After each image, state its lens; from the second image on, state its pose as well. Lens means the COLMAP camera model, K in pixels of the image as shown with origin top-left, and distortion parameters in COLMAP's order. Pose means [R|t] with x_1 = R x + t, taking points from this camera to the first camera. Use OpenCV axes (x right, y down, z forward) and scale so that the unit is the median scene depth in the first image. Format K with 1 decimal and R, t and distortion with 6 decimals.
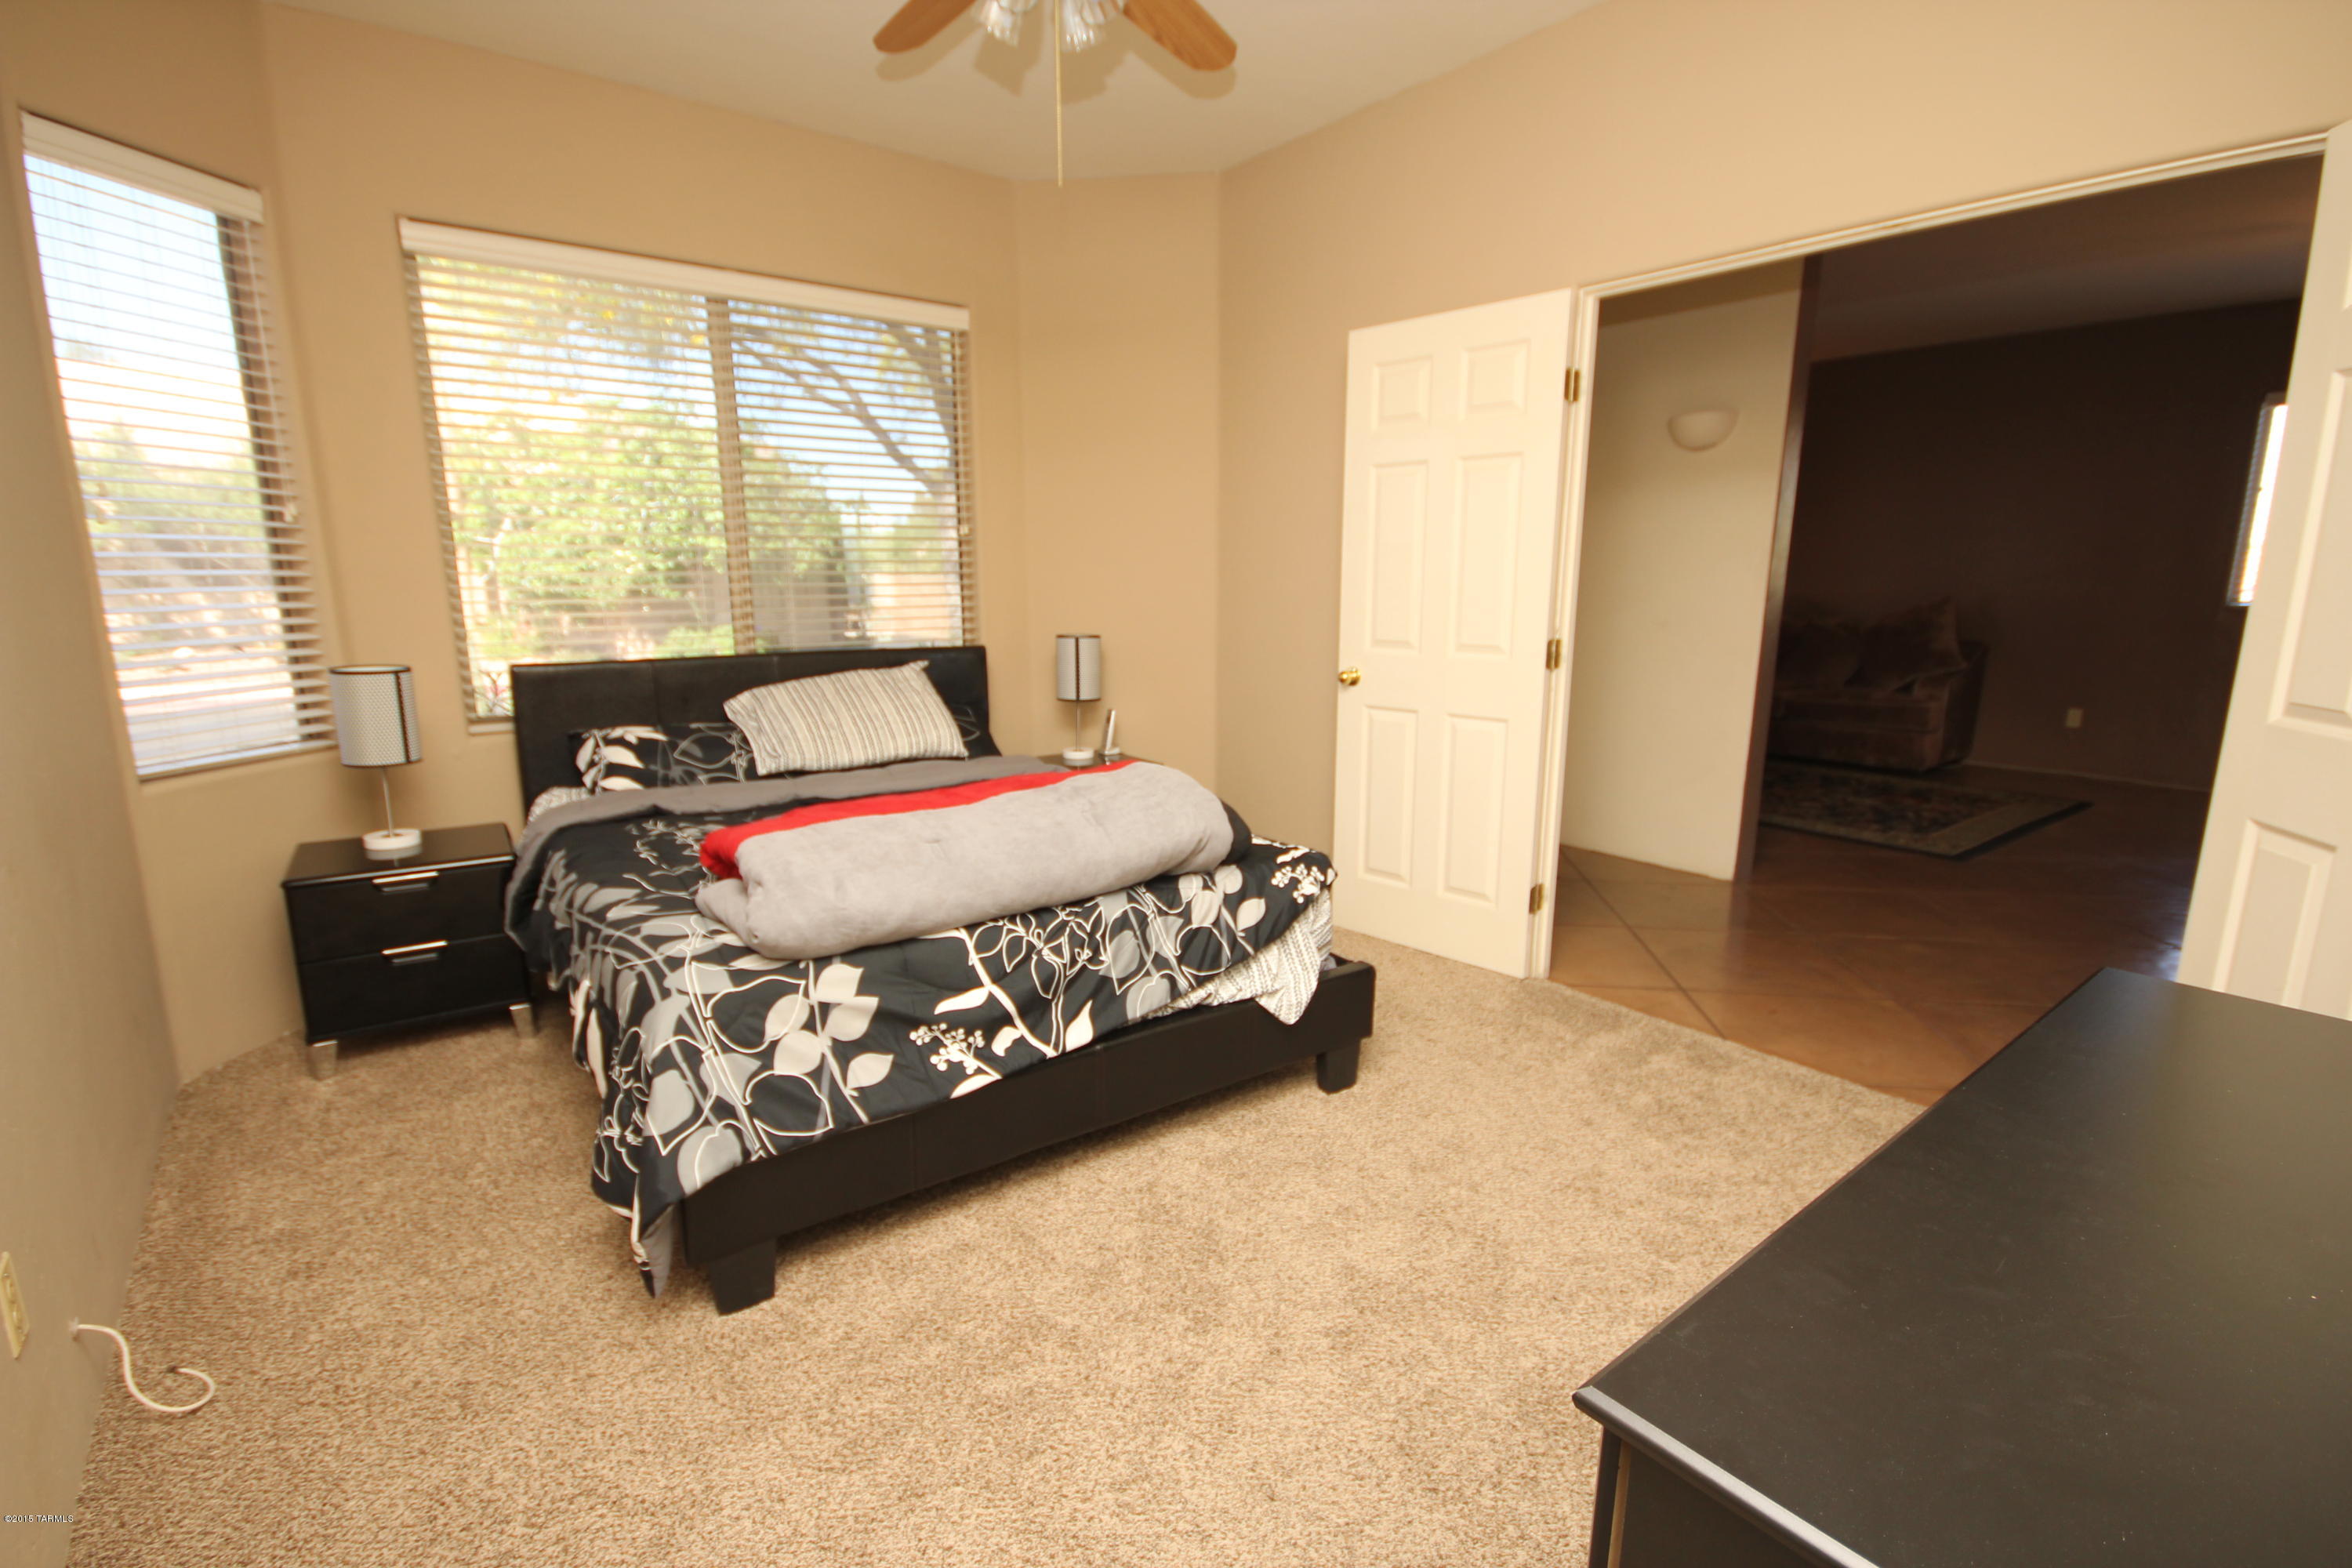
lens RADIAL K [[1075.7, 0, 1177.1], [0, 1075.7, 788.3], [0, 0, 1]] dist [0.003784, -0.006989]
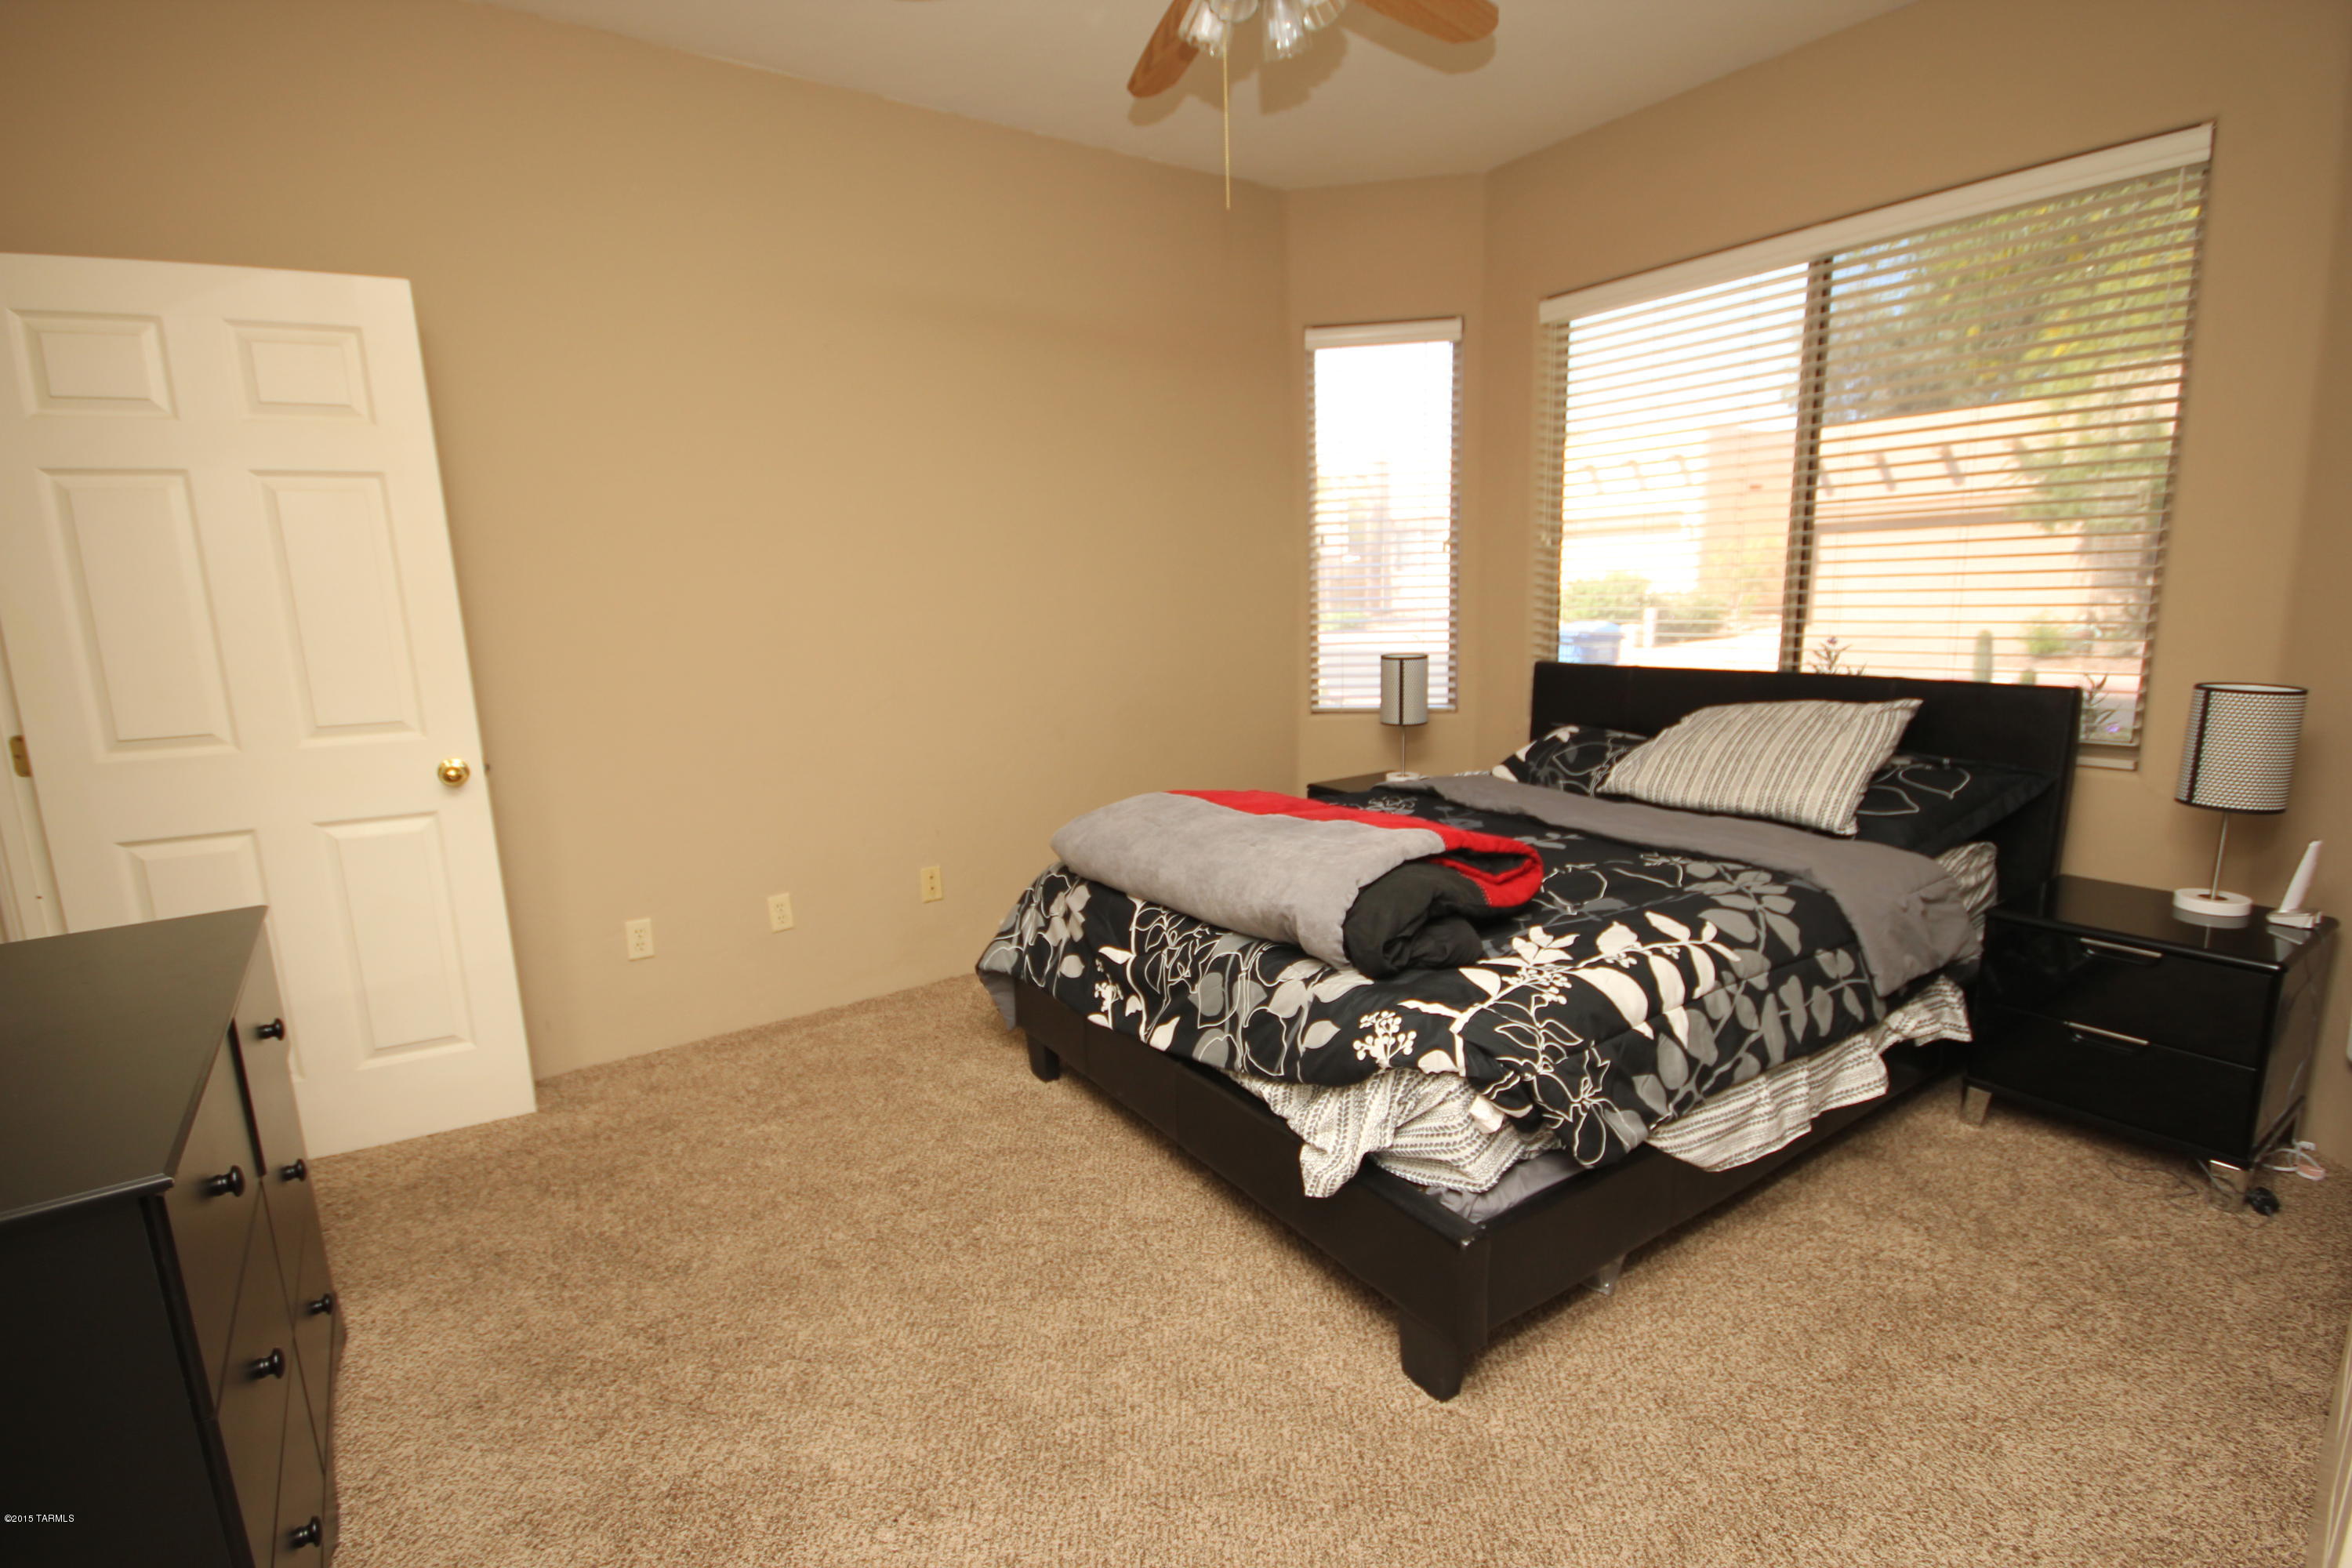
lens RADIAL K [[1075.7, 0, 1172.4], [0, 1075.7, 788.5], [0, 0, 1]] dist [0.003784, -0.006989]
pose [[-0.019649, 0.183757, -0.982775, 0.853178], [-0.166719, 0.968601, 0.184440, -0.194025], [0.985809, 0.167471, 0.011603, 0.907774]]
